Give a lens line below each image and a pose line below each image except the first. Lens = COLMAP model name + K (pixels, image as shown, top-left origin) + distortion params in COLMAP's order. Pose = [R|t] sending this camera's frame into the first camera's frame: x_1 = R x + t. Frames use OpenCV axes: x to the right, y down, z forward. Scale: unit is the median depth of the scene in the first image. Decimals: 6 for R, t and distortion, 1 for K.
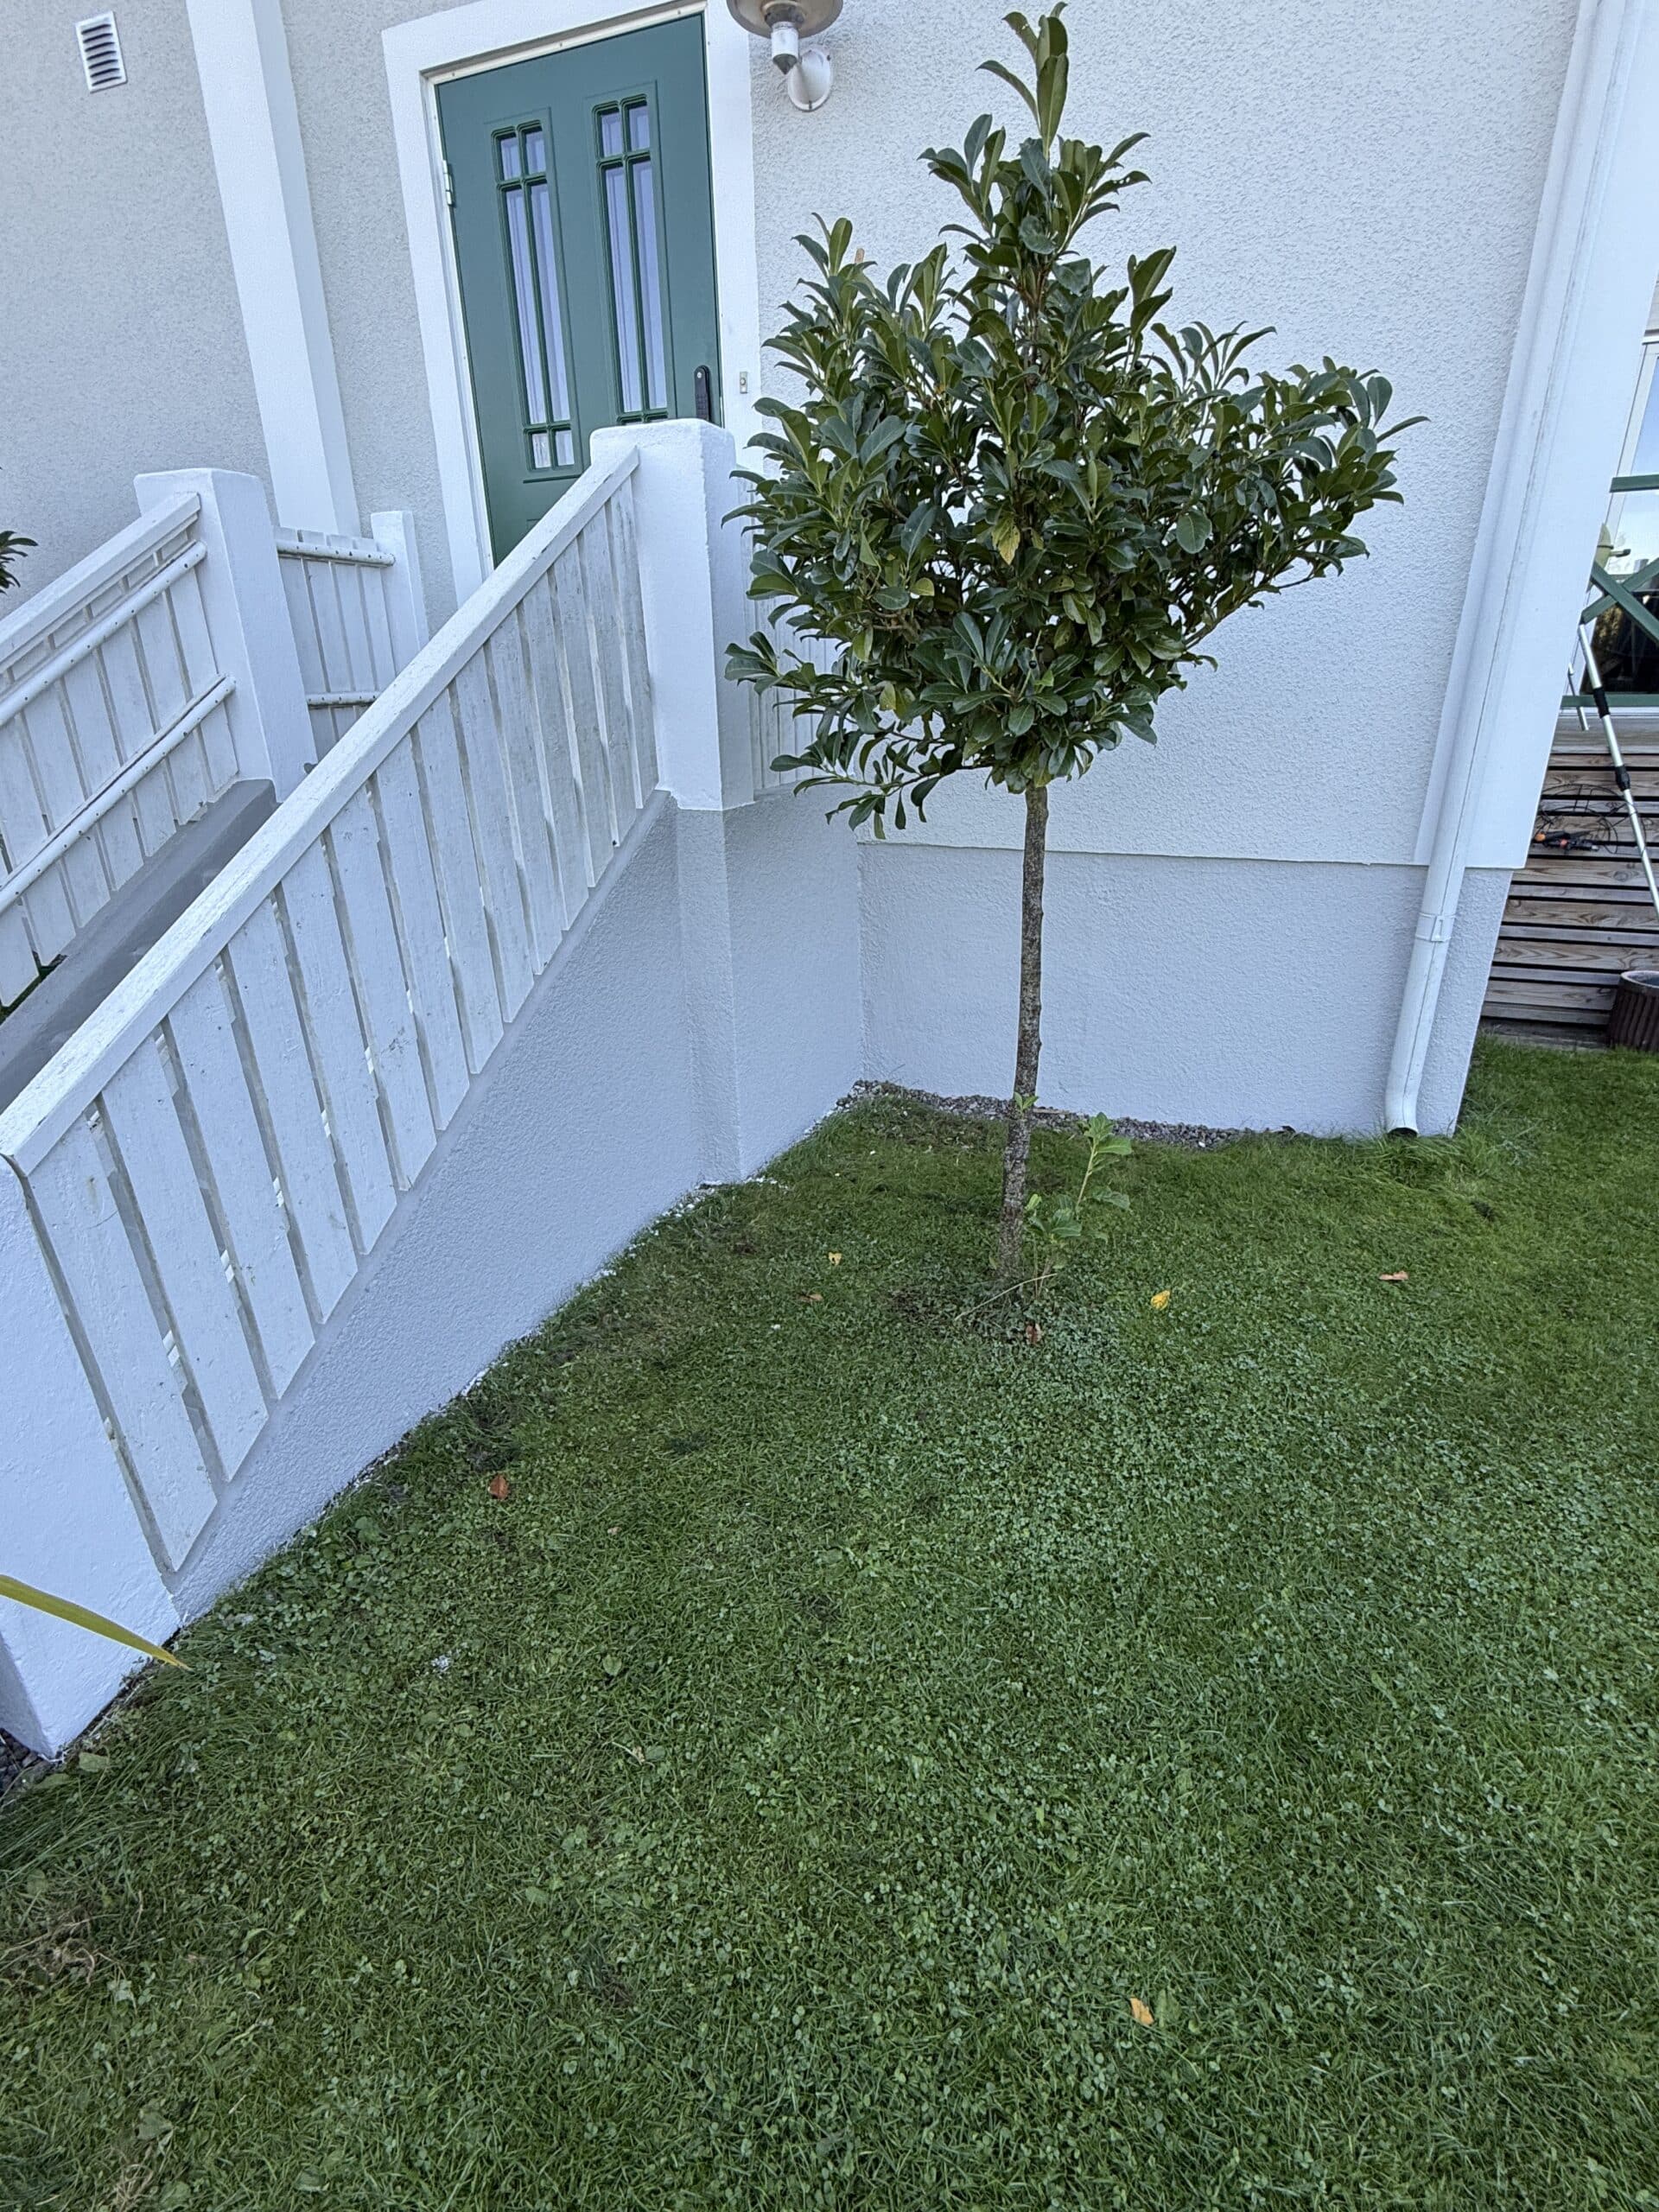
lens RADIAL K [[1041.6, 0, 828.4], [0, 1041.6, 1093.9], [0, 0, 1]] dist [0.001663, 0.000856]
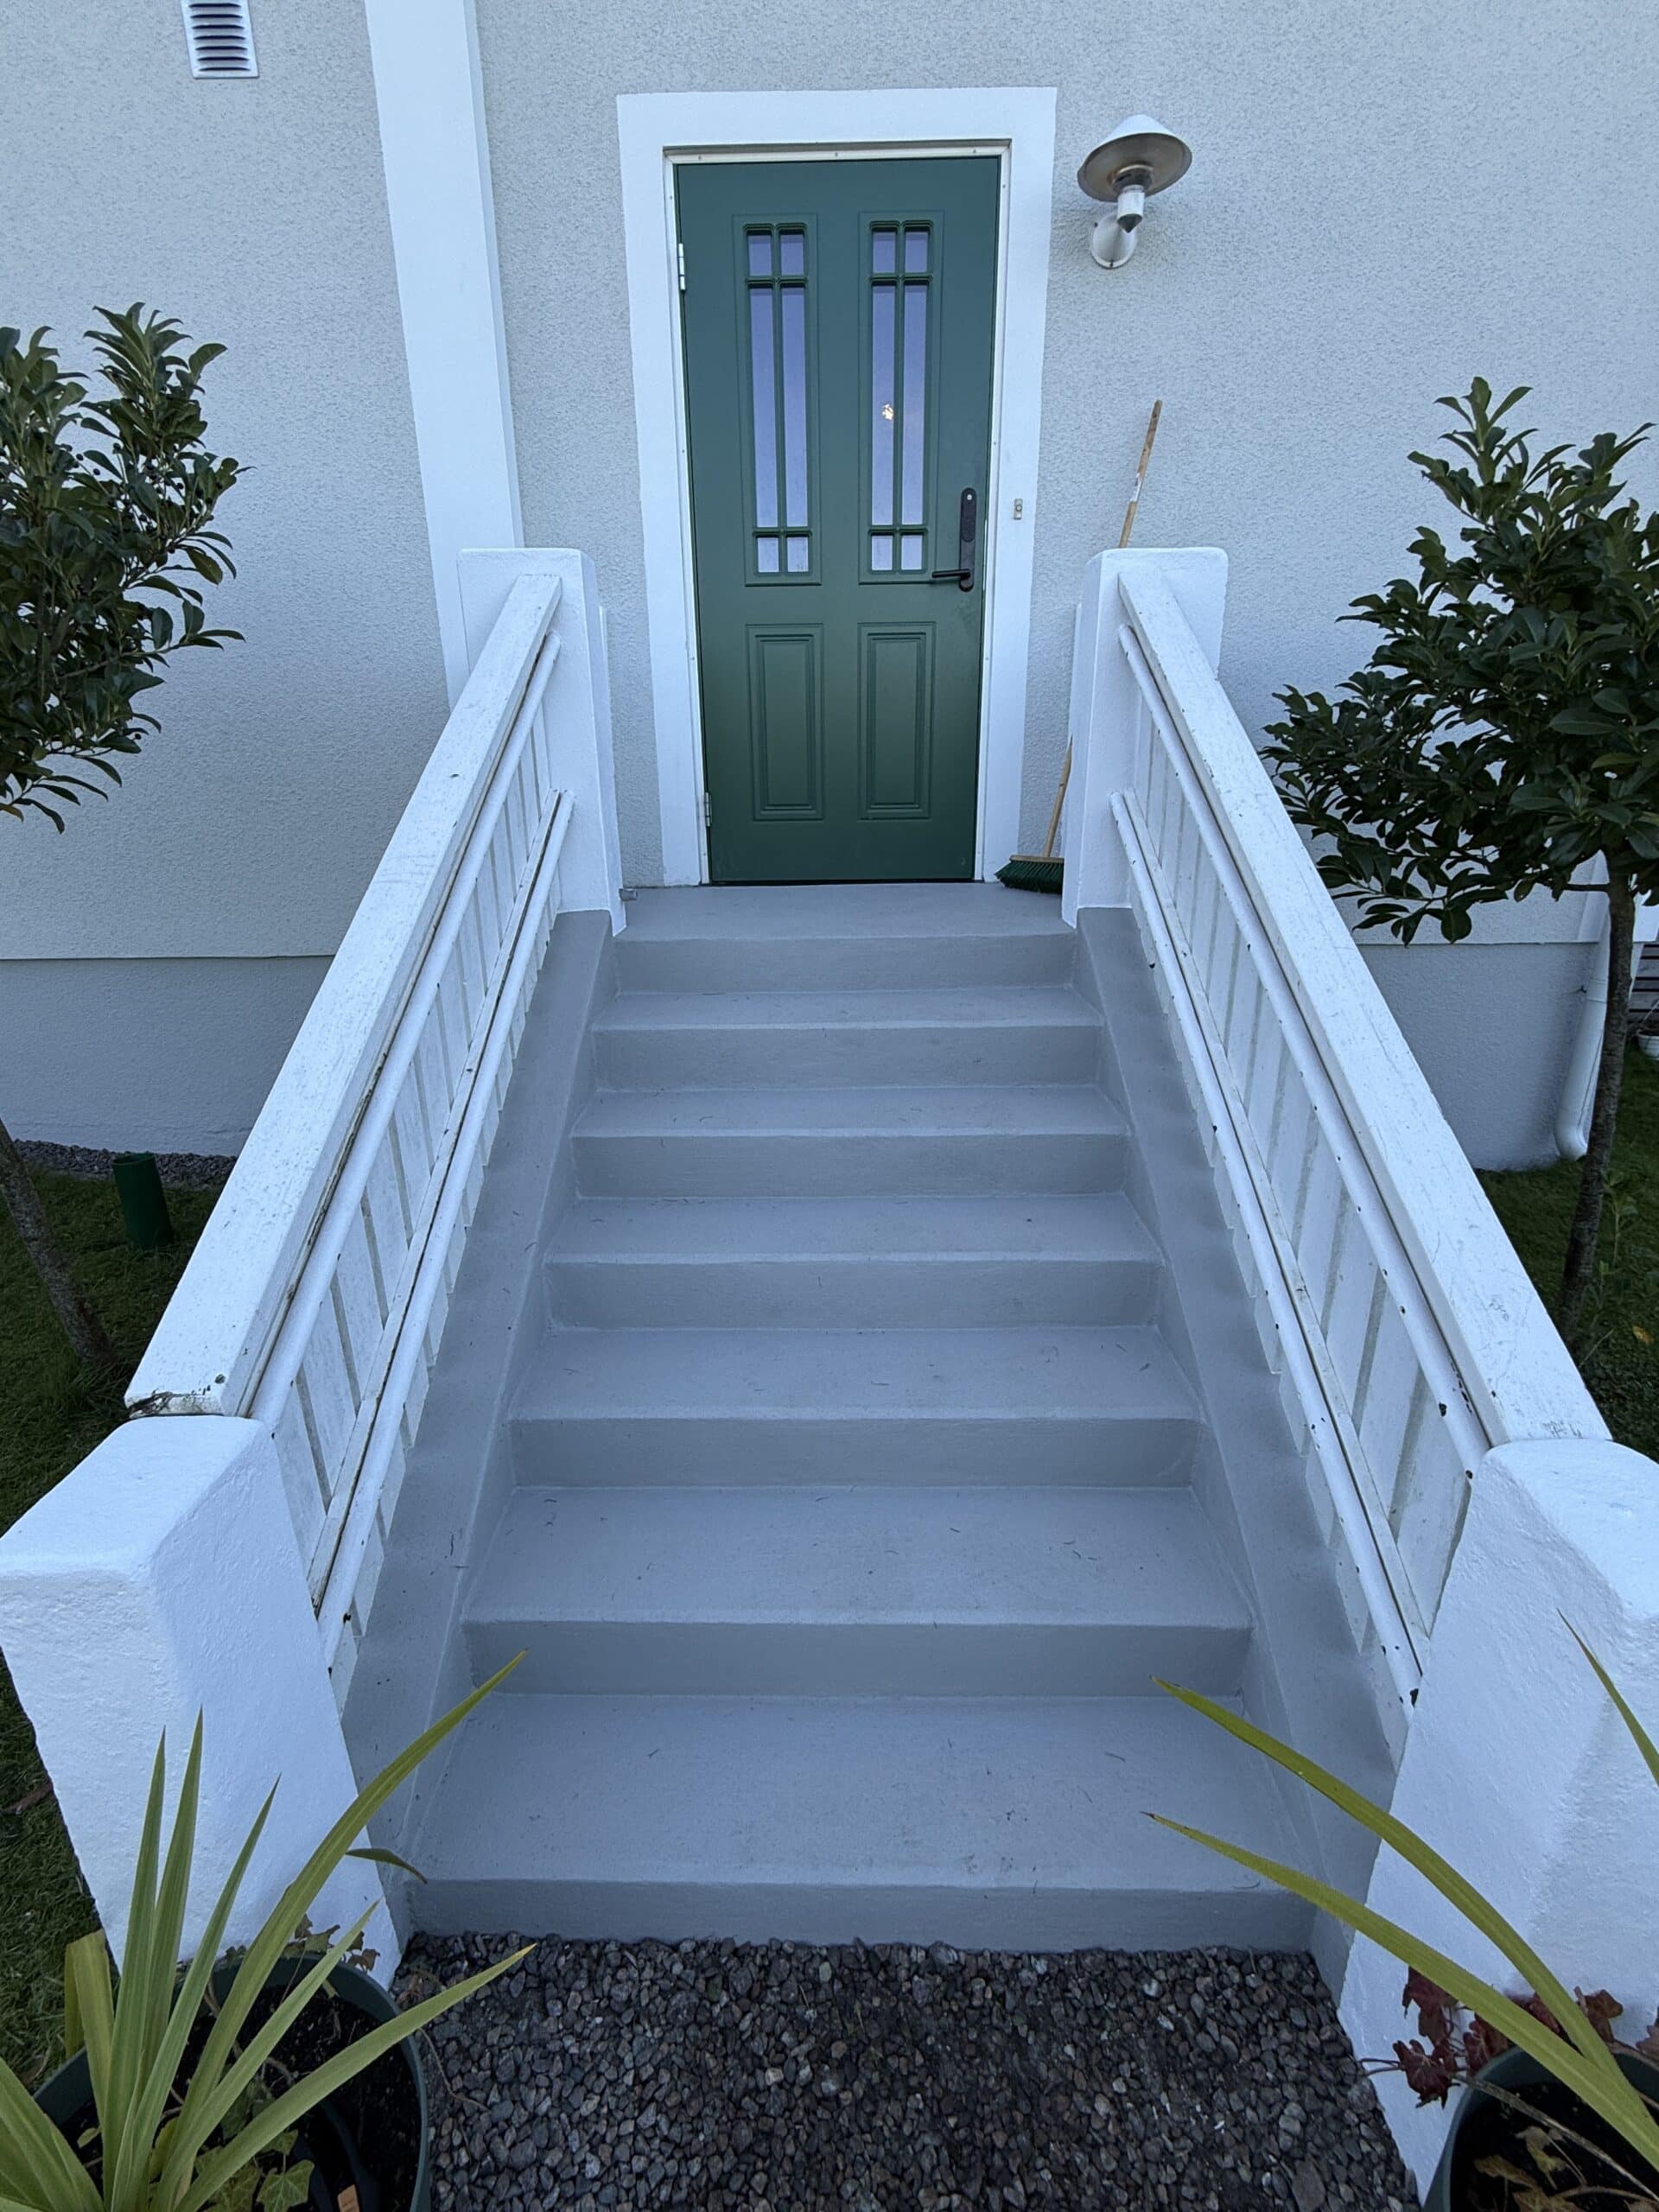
lens RADIAL K [[964.3, 0, 828.5], [0, 964.3, 1115.2], [0, 0, 1]] dist [-0.001290, 0.000258]
pose [[0.931875, -0.109156, 0.345969, -0.639687], [0.133012, 0.990051, -0.045903, -0.075613], [-0.337517, 0.088794, 0.937122, 0.230213]]
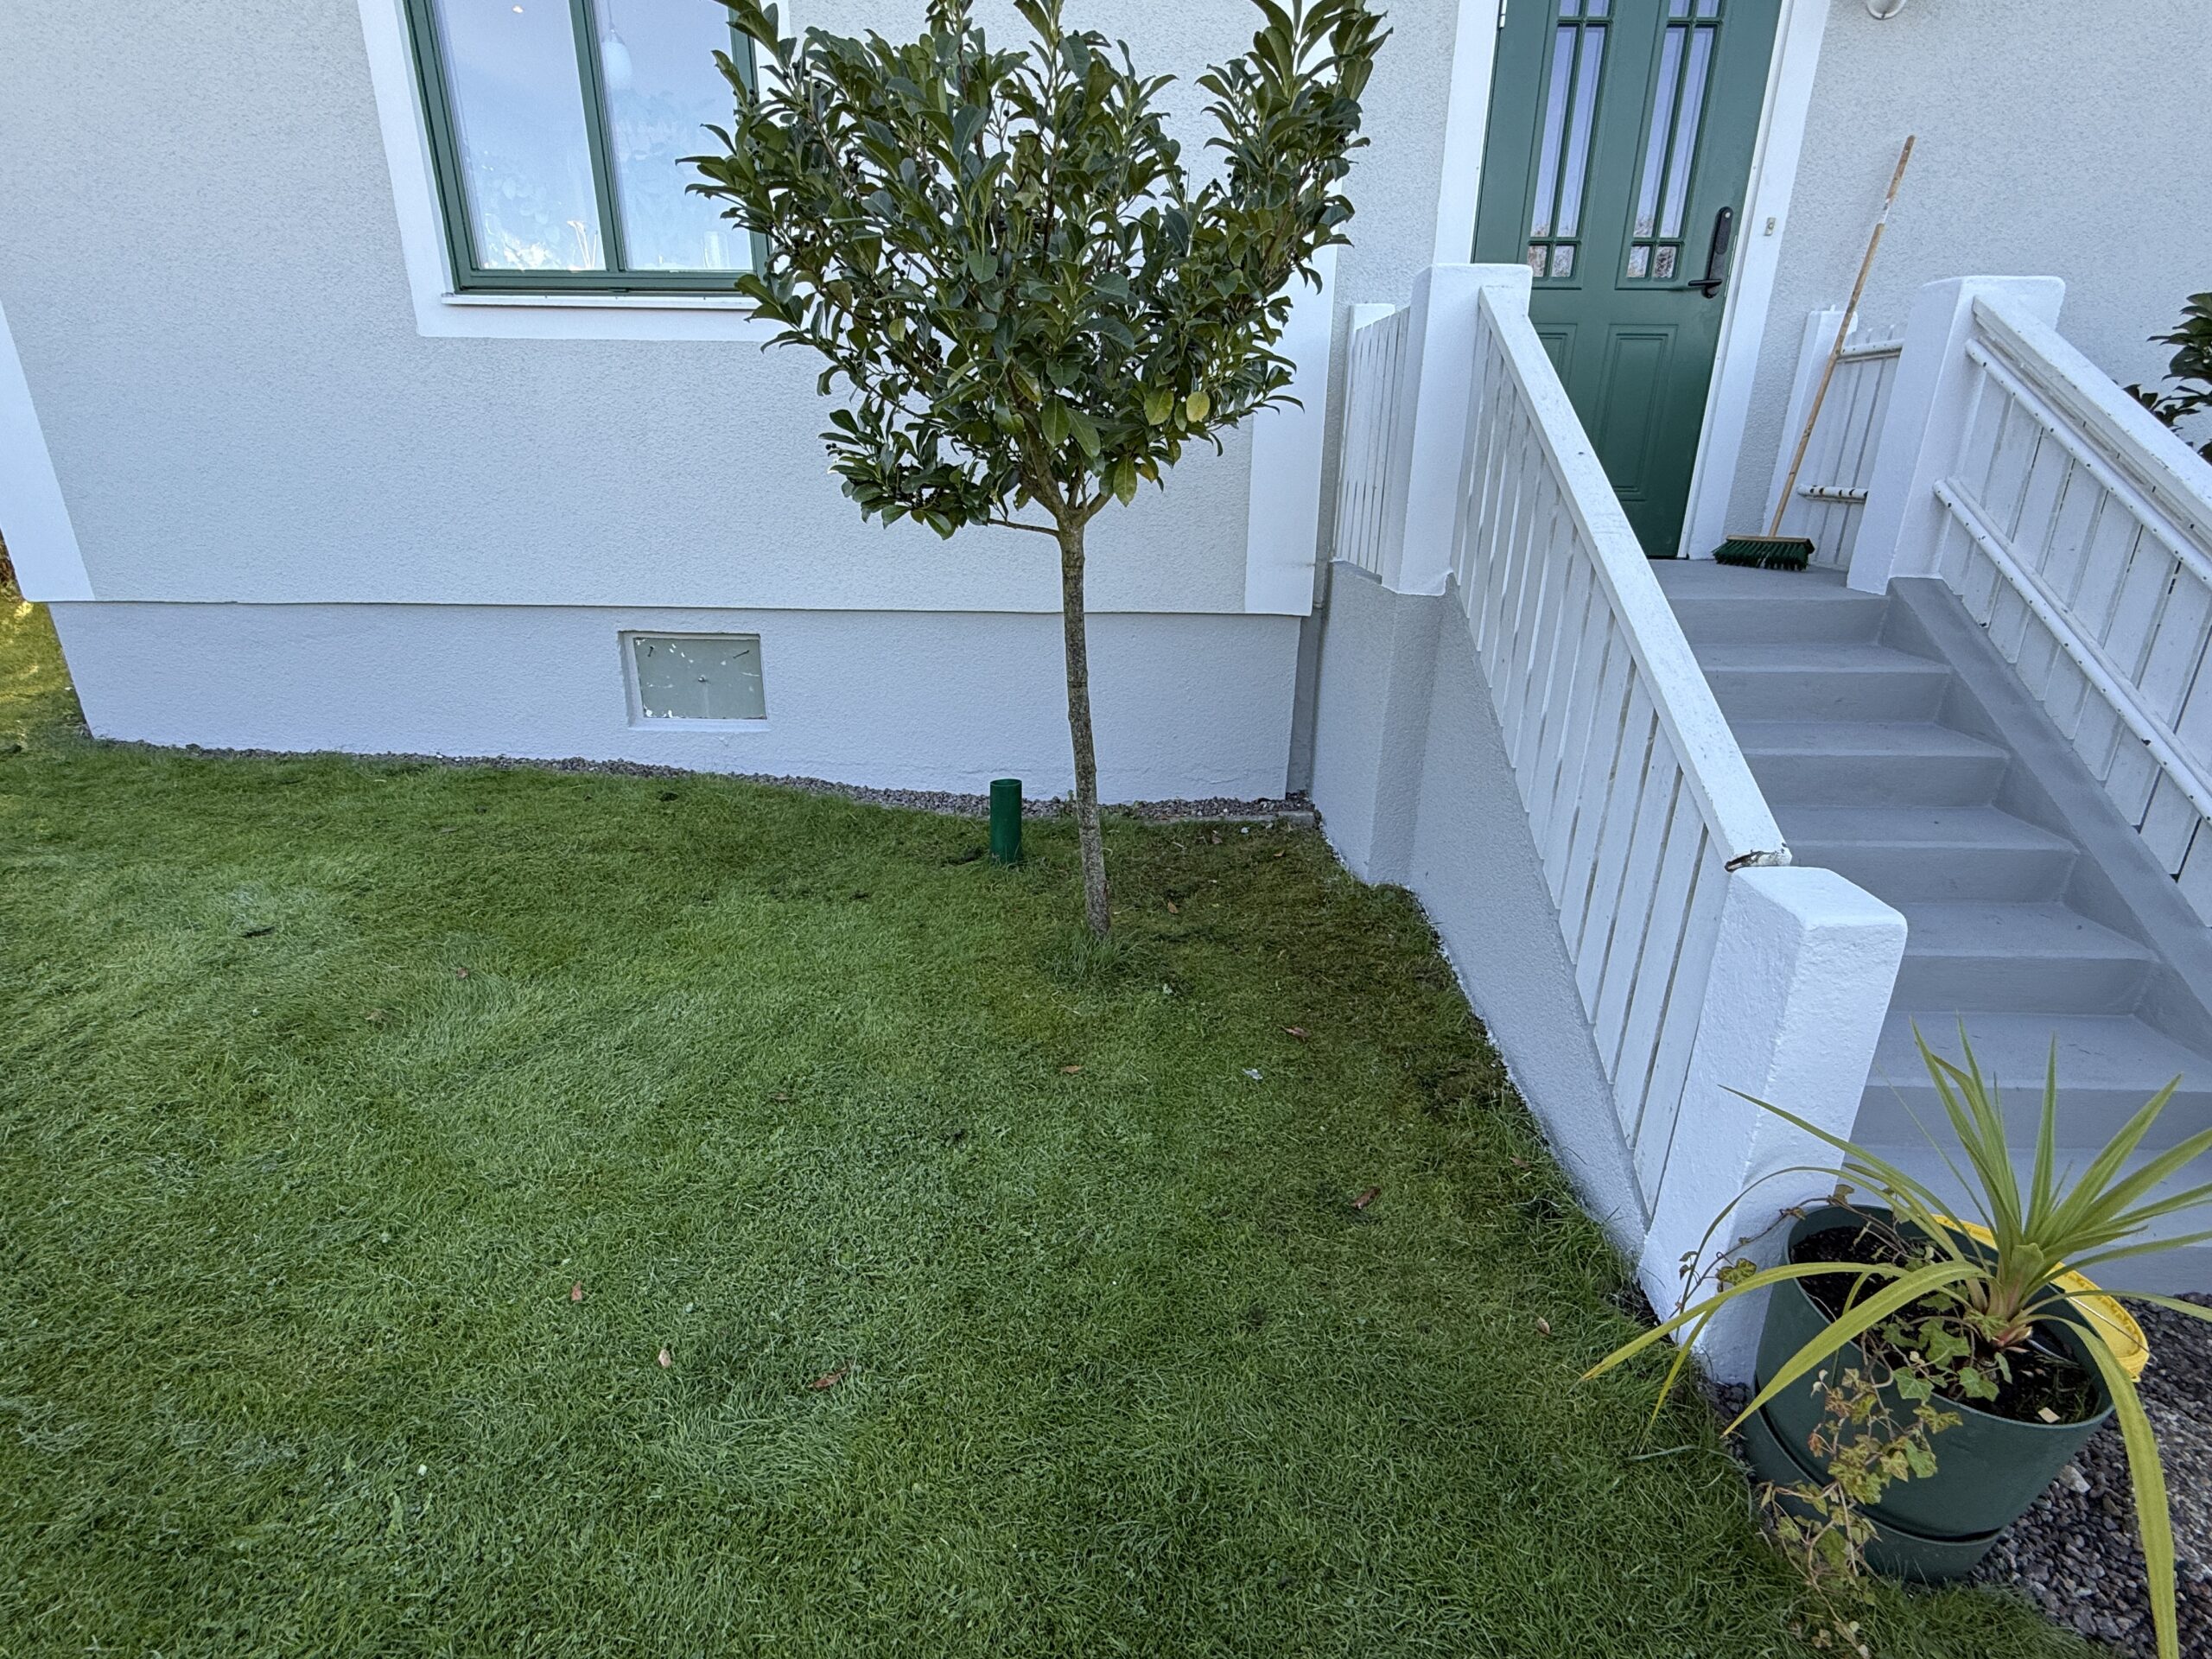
lens RADIAL K [[1041.6, 0, 1101.5], [0, 1041.6, 835.8], [0, 0, 1]] dist [0.001663, 0.000856]
pose [[0.929142, -0.095320, 0.357225, -1.234512], [0.115596, 0.992651, -0.035791, -0.056606], [-0.351188, 0.074549, 0.933332, 0.231055]]
